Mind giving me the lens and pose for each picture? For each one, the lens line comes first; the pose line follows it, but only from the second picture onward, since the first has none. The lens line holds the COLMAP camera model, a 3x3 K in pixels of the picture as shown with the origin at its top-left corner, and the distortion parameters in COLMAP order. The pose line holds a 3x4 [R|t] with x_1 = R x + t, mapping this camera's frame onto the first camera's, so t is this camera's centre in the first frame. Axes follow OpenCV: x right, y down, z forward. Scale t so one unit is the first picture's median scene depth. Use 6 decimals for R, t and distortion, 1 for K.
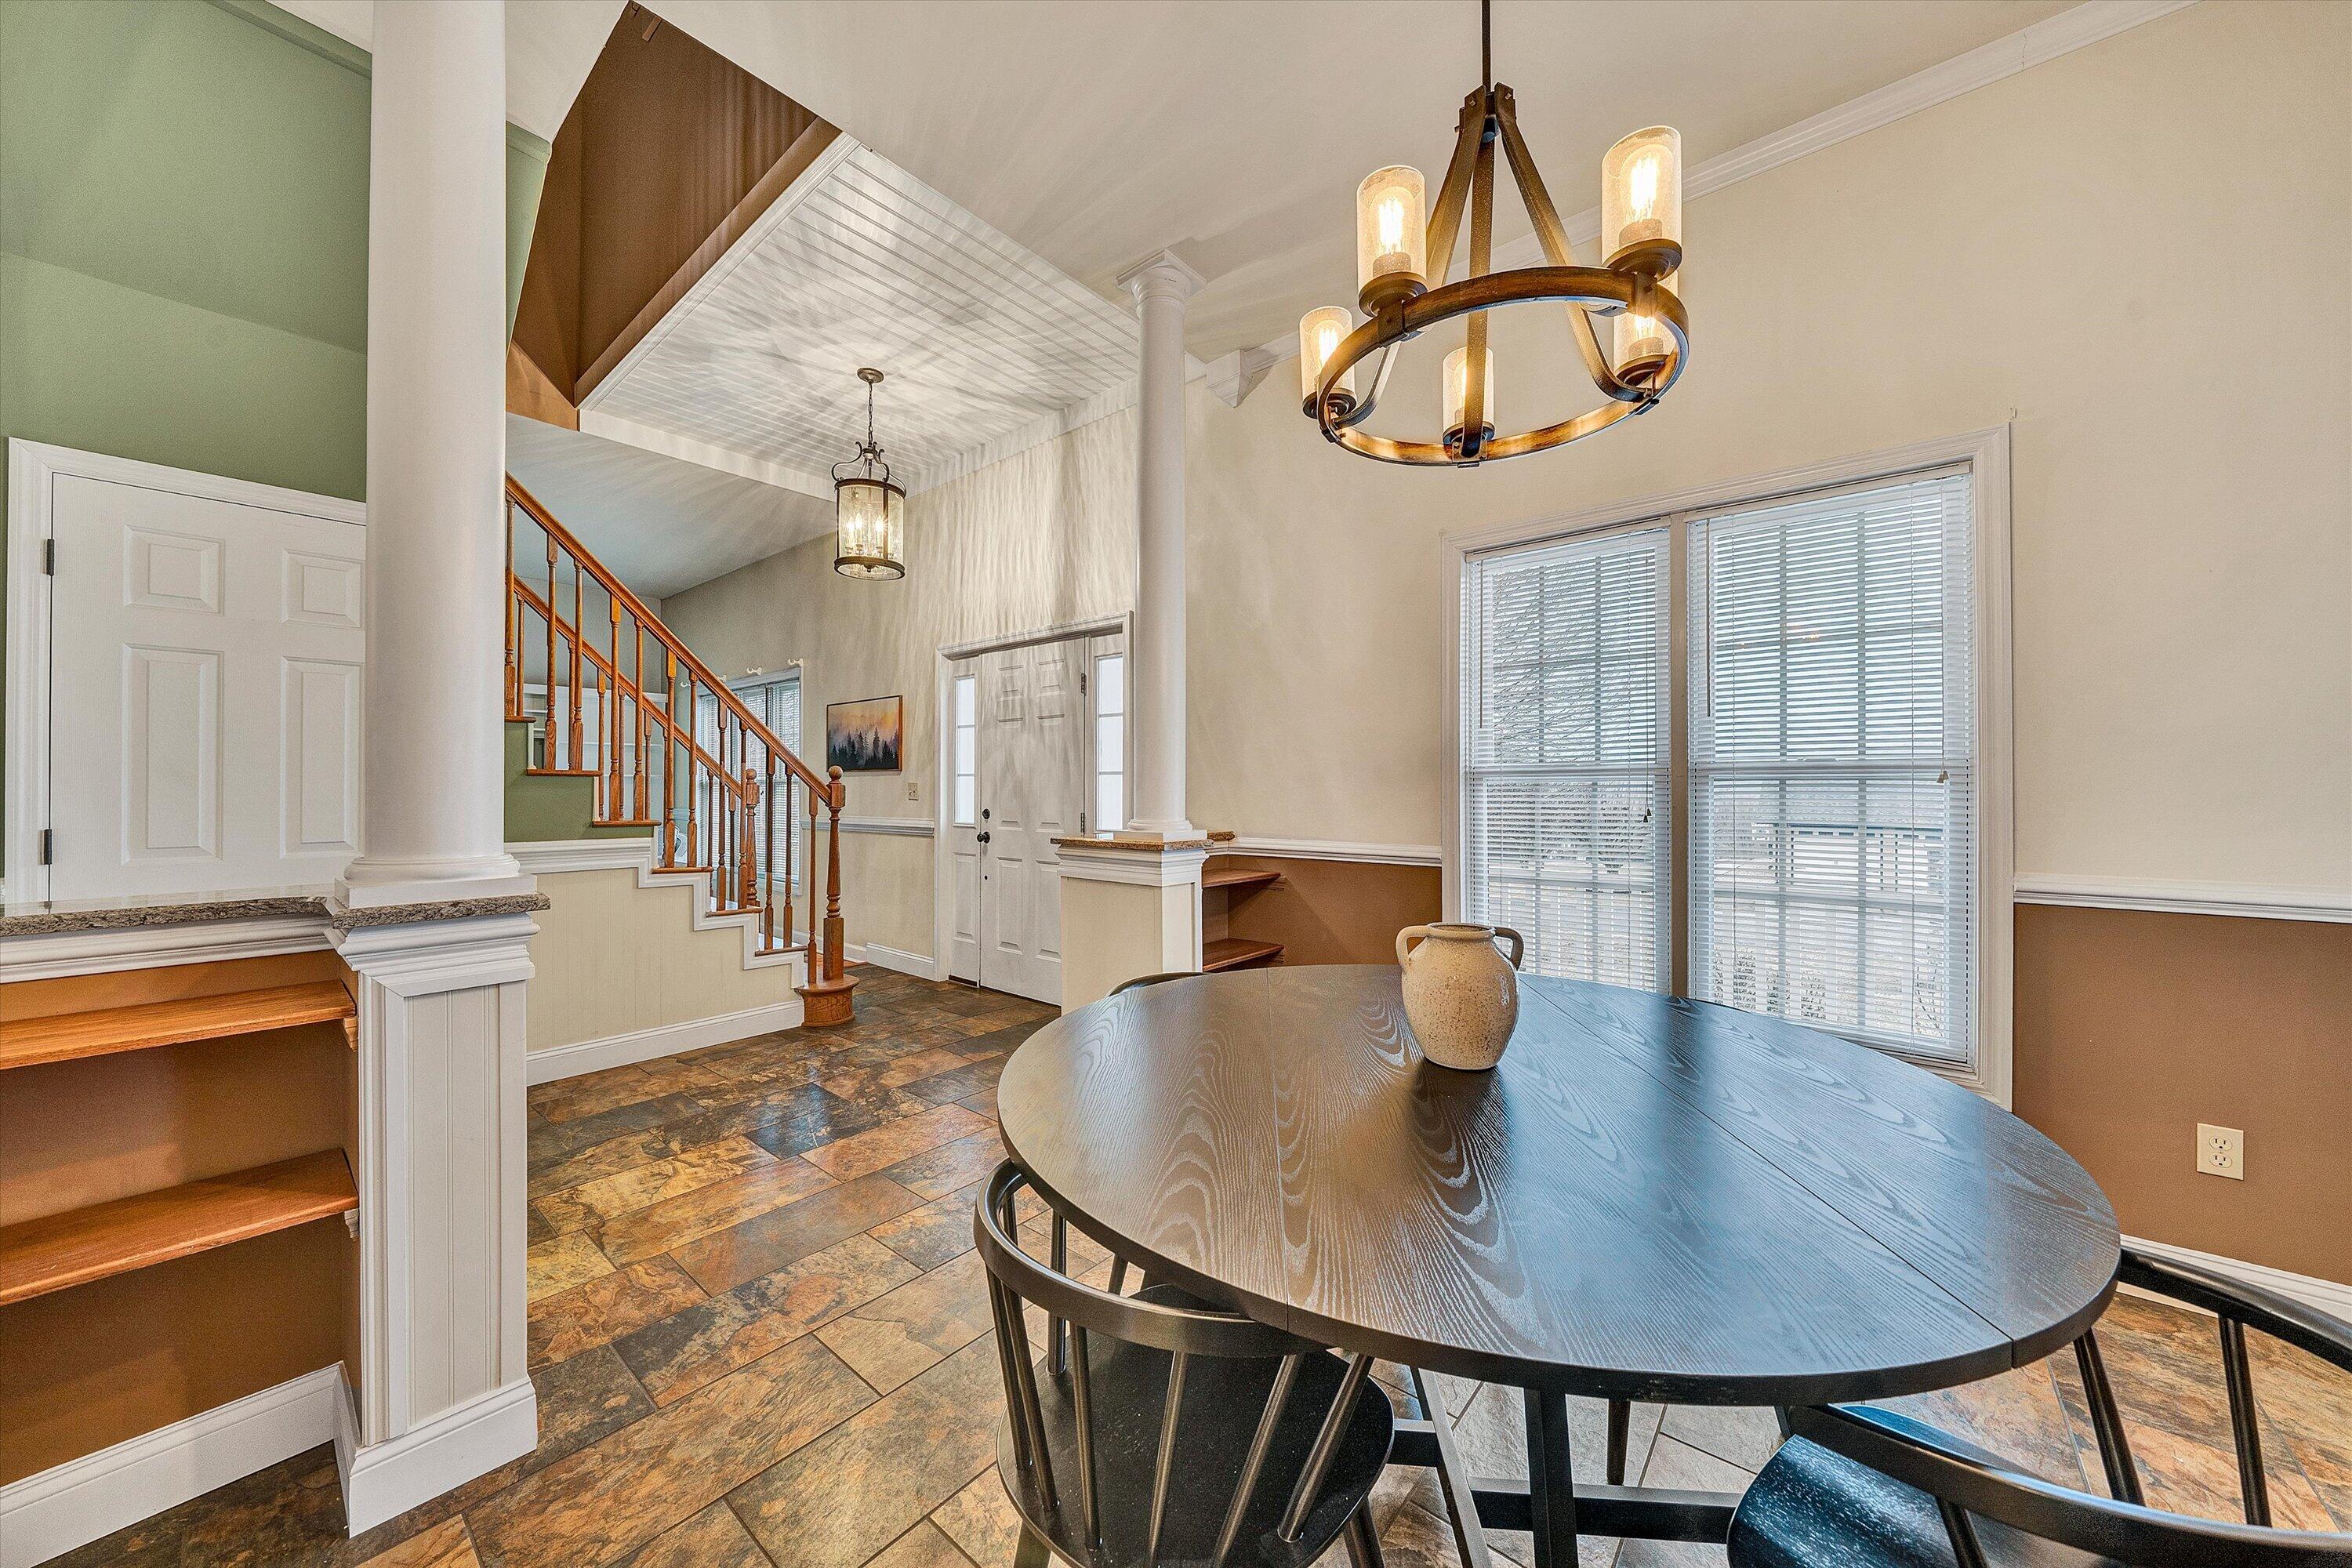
lens RADIAL K [[837.3, 0, 1163.9], [0, 837.3, 787.1], [0, 0, 1]] dist [0.000128, -0.000016]
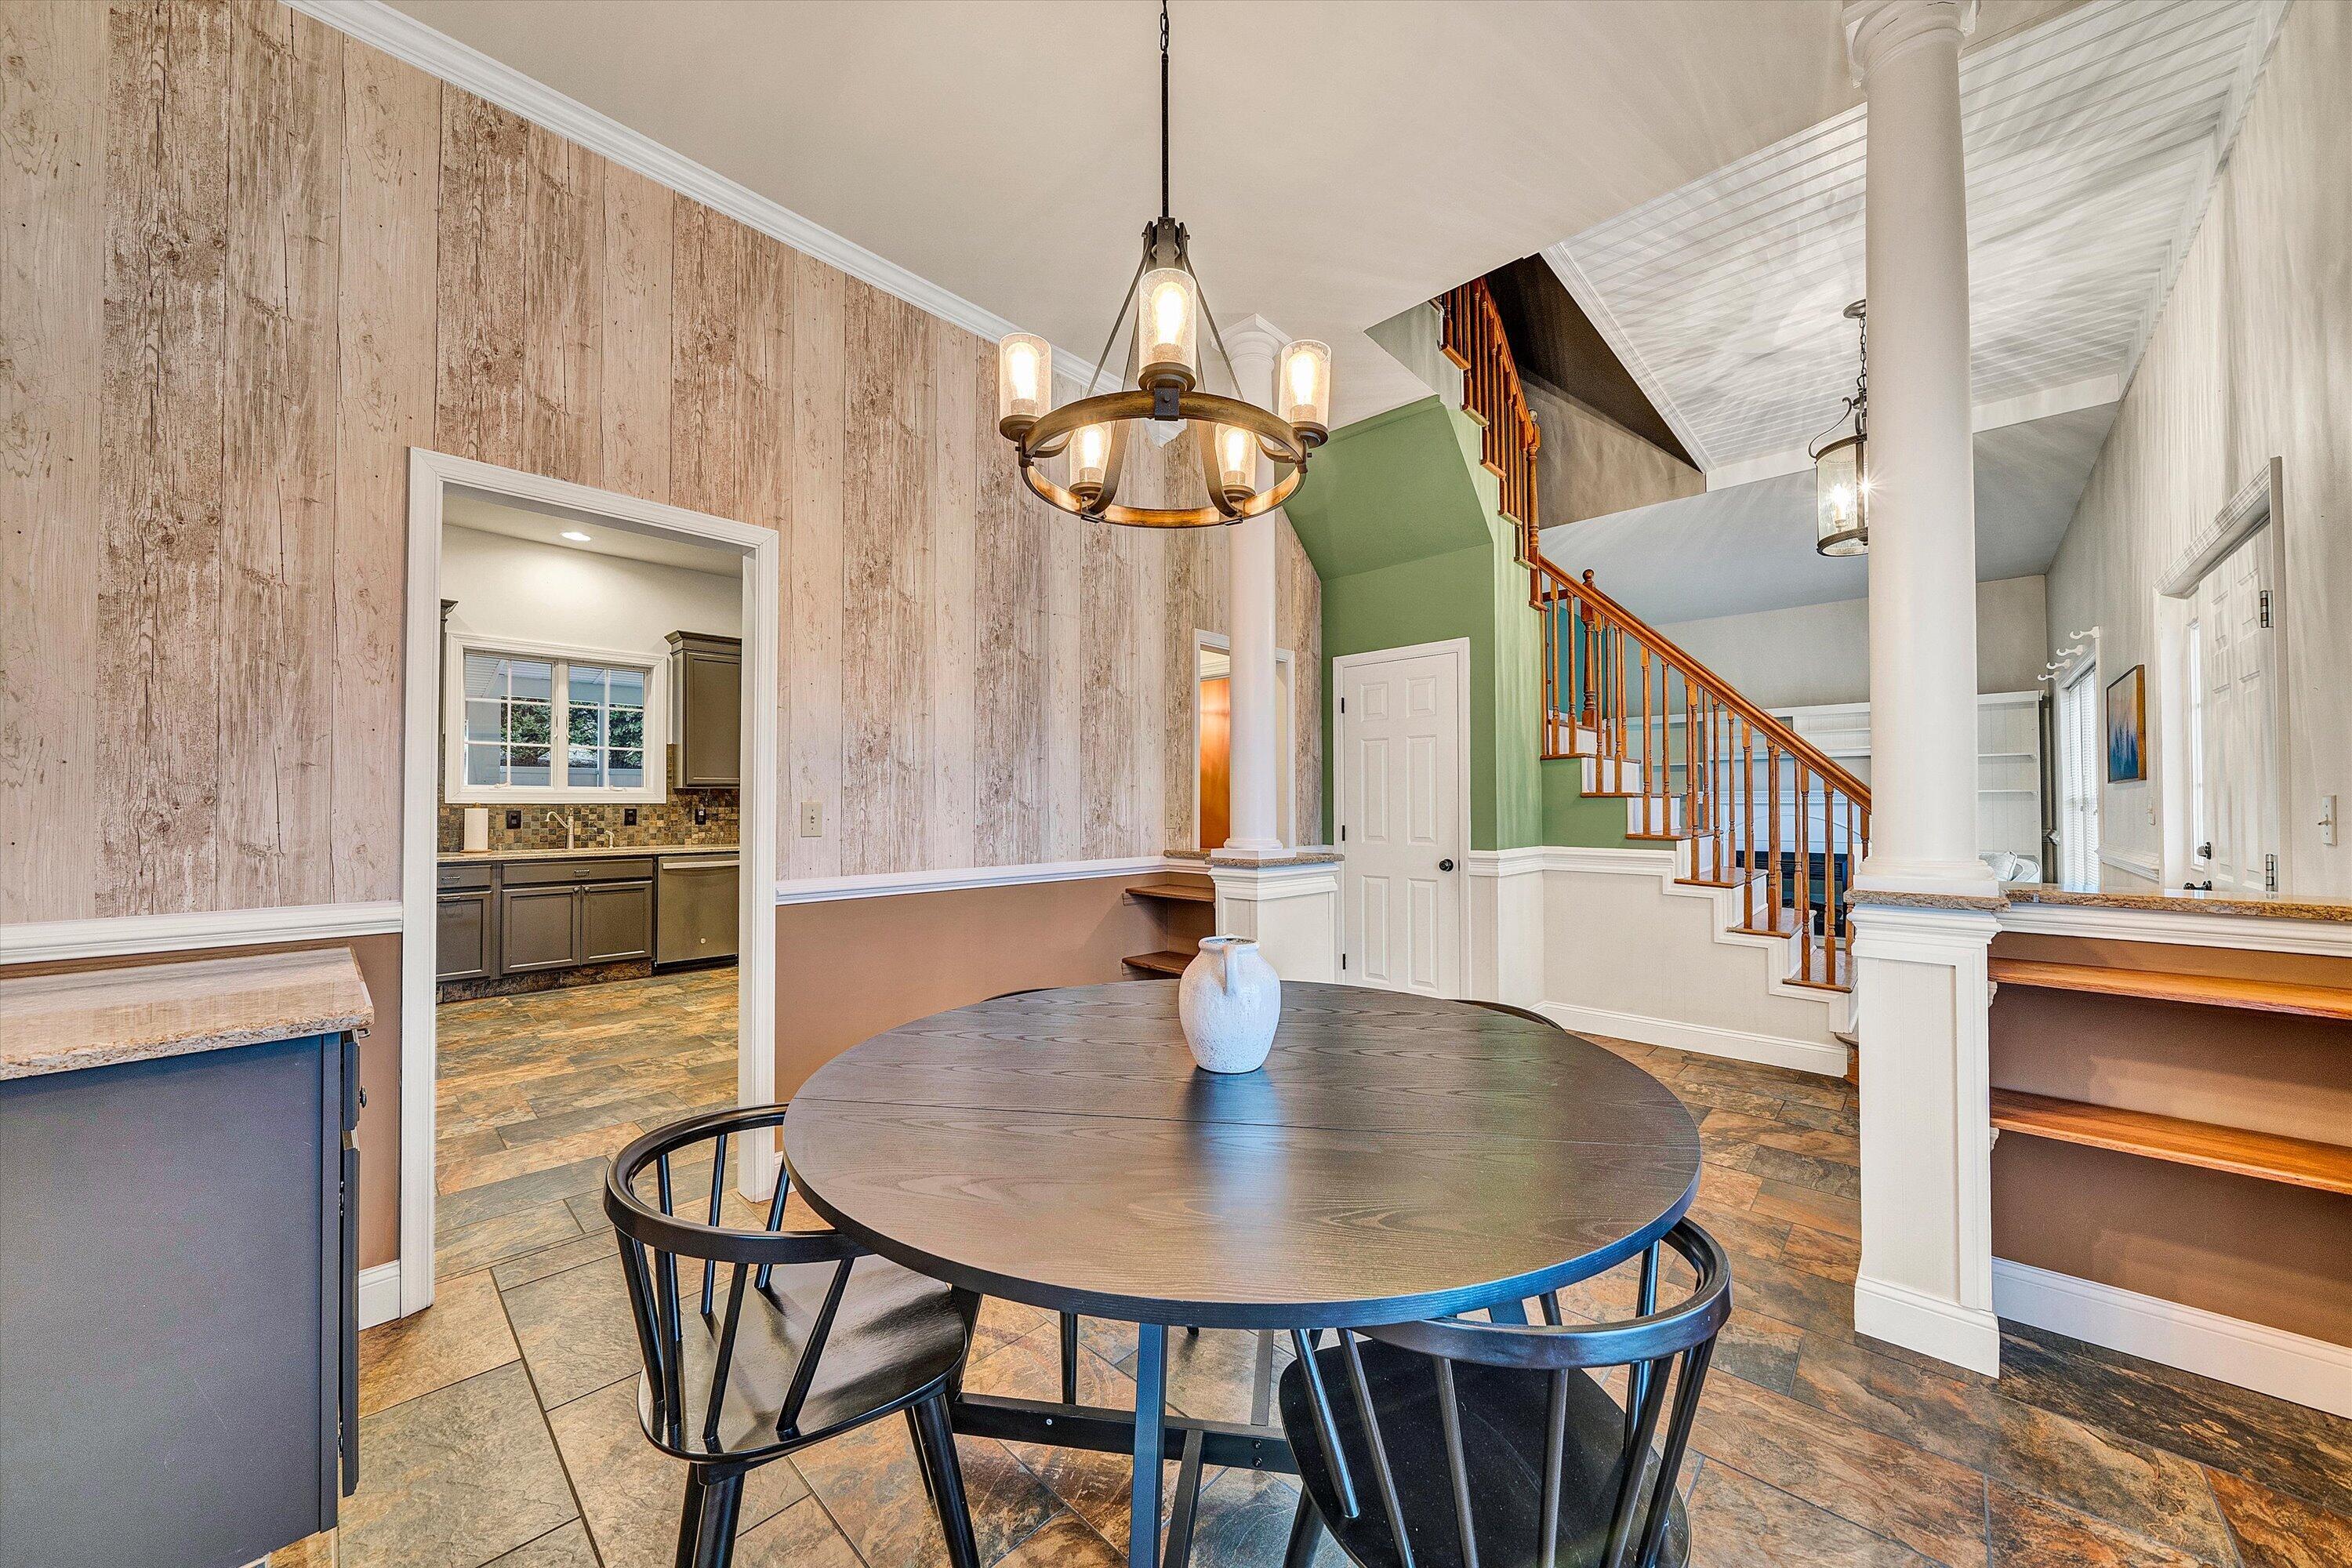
lens RADIAL K [[918.2, 0, 1176.0], [0, 918.2, 784.0], [0, 0, 1]] dist [-0.000095, 0.000051]
pose [[-0.107292, -0.019900, -0.994028, 0.704906], [0.005852, 0.999770, -0.020647, -0.007593], [0.994210, -0.008032, -0.107151, 0.480703]]
